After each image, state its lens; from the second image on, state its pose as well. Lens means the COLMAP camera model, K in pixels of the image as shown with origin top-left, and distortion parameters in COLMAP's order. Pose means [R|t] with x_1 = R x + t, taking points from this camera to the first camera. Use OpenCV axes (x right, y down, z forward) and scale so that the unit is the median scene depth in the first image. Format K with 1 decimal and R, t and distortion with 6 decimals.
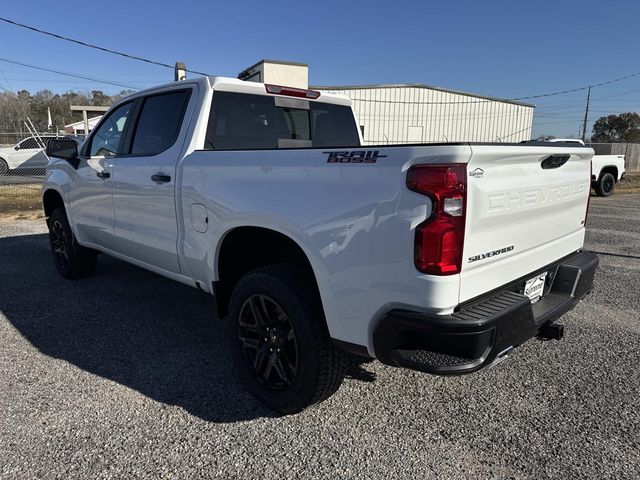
lens RADIAL K [[455.3, 0, 318.8], [0, 455.3, 236.3], [0, 0, 1]] dist [0.038770, -0.005441]
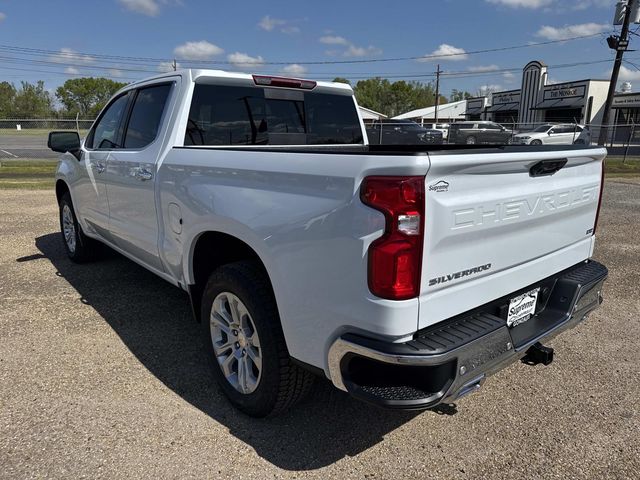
lens RADIAL K [[455.3, 0, 320.9], [0, 455.3, 235.9], [0, 0, 1]] dist [0.038770, -0.005441]
pose [[0.996352, 0.020721, -0.082784, 0.148081], [-0.017404, 0.999025, 0.040584, -0.056827], [0.083544, -0.038995, 0.995741, 0.072868]]
